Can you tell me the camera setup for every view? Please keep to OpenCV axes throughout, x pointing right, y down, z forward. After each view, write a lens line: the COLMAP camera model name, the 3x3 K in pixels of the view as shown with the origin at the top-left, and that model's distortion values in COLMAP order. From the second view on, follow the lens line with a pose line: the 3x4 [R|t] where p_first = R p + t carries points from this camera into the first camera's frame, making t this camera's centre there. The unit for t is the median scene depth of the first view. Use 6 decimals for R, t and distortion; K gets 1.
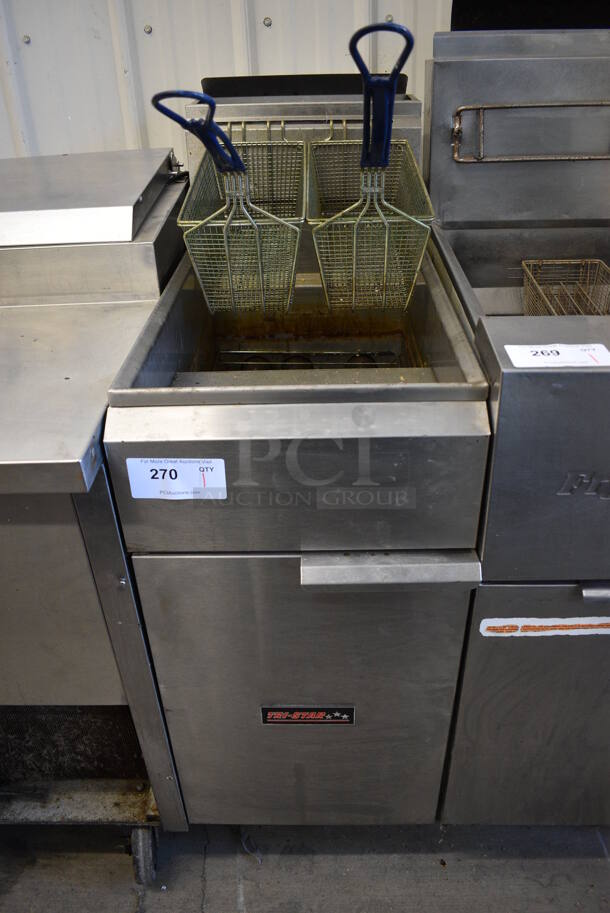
lens RADIAL K [[701.5, 0, 305.0], [0, 701.5, 456.5], [0, 0, 1]] dist [-0.111691, 0.031948]
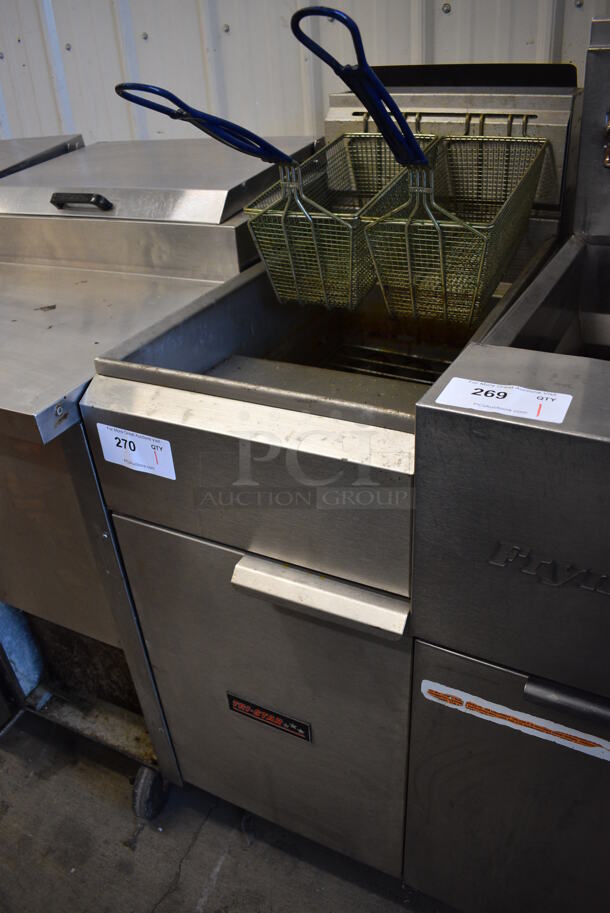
lens RADIAL K [[701.5, 0, 305.0], [0, 701.5, 456.5], [0, 0, 1]] dist [-0.111691, 0.031948]
pose [[0.895958, 0.210137, -0.391282, 0.303762], [-0.204262, 0.977249, 0.057110, -0.047795], [0.394381, 0.028756, 0.918497, 0.086161]]
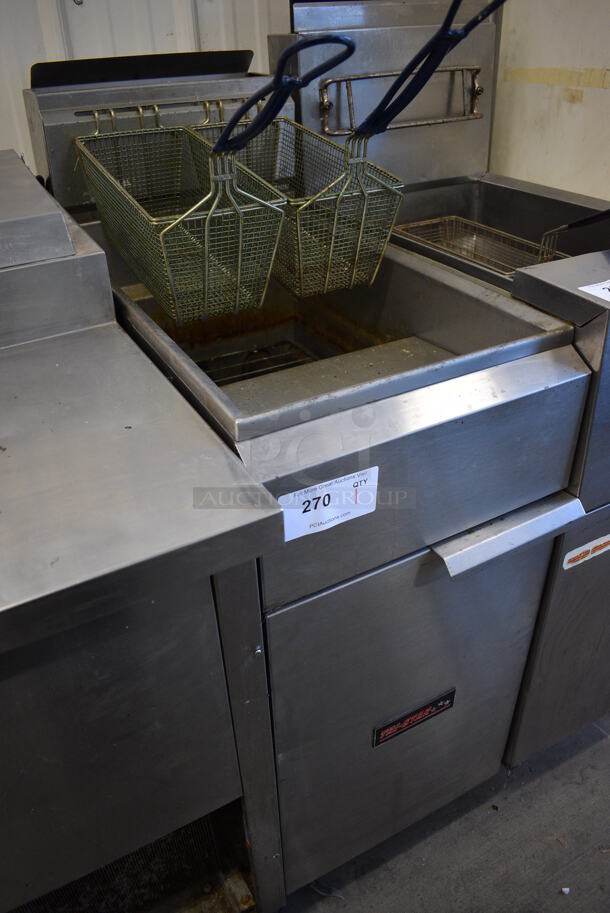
lens RADIAL K [[701.5, 0, 305.0], [0, 701.5, 456.5], [0, 0, 1]] dist [-0.111691, 0.031948]
pose [[0.868297, -0.263231, 0.420440, -0.362200], [0.265309, 0.962607, 0.054757, -0.051413], [-0.419132, 0.064001, 0.905667, 0.157186]]
